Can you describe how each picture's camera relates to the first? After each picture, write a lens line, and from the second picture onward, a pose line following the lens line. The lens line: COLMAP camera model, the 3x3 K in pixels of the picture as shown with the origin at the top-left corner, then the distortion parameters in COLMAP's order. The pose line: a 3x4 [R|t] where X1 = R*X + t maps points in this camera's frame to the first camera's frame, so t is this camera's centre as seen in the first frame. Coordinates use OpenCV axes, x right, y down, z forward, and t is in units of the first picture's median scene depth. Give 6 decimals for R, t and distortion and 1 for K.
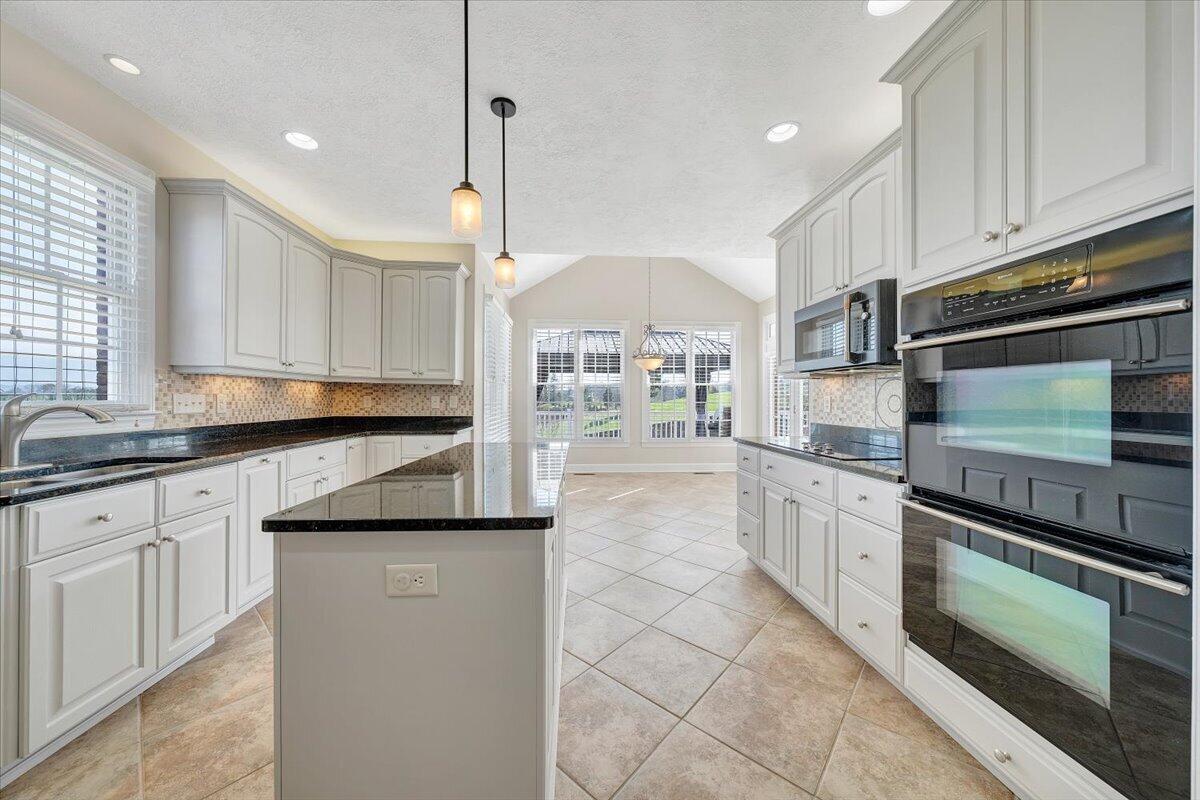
lens RADIAL K [[414.1, 0, 580.3], [0, 414.1, 397.0], [0, 0, 1]] dist [-0.002251, 0.000001]
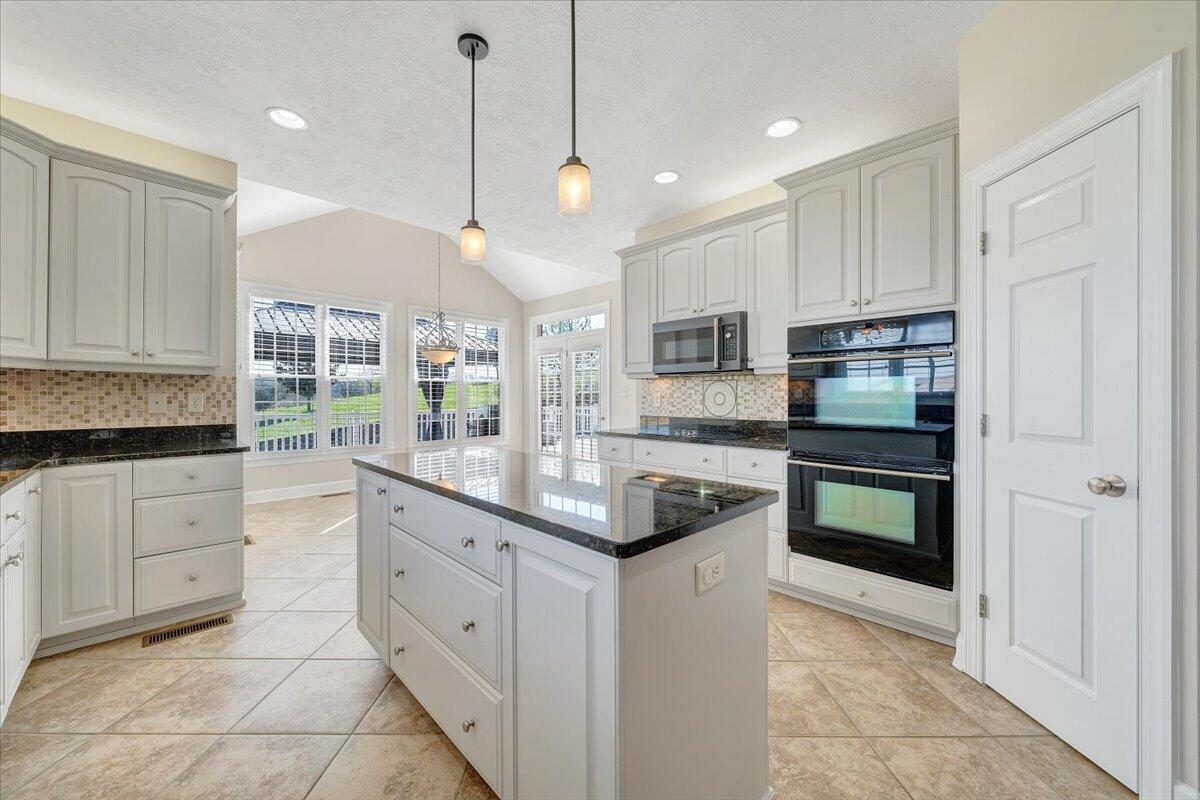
lens RADIAL K [[461.5, 0, 584.2], [0, 461.5, 392.9], [0, 0, 1]] dist [-0.000976, -0.001088]
pose [[0.744492, 0.000838, 0.667631, -0.335492], [0.000994, 0.999997, -0.002364, -0.000366], [-0.667631, 0.002424, 0.744488, 0.082397]]
